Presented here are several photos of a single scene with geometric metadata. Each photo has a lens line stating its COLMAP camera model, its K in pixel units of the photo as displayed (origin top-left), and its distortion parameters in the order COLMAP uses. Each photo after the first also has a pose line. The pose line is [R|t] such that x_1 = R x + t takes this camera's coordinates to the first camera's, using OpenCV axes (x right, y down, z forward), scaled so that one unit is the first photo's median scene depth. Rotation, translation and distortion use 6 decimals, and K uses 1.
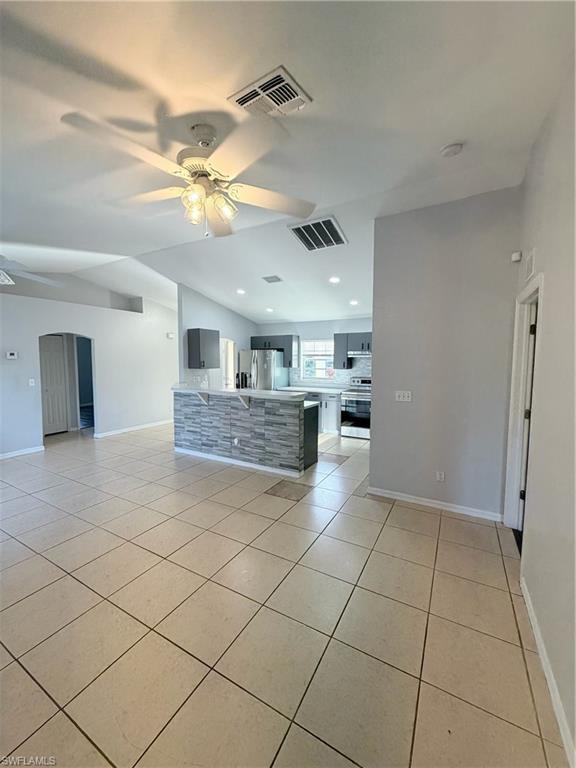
lens RADIAL K [[306.1, 0, 288.1], [0, 306.1, 382.0], [0, 0, 1]] dist [0.001121, 0.000096]
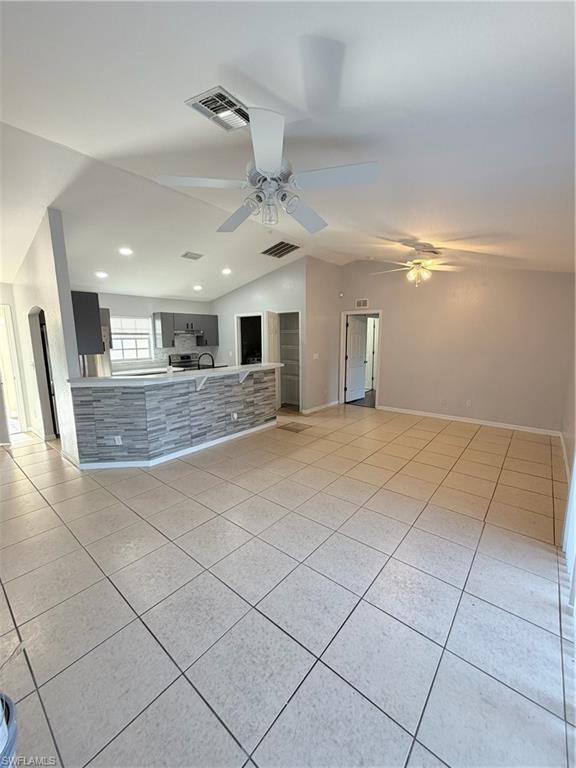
lens RADIAL K [[306.1, 0, 288.1], [0, 306.1, 383.3], [0, 0, 1]] dist [0.001121, 0.000096]
pose [[0.184136, -0.155254, 0.970562, -1.096040], [0.082485, 0.986404, 0.142140, -0.051446], [-0.979434, 0.053883, 0.194439, 0.579711]]
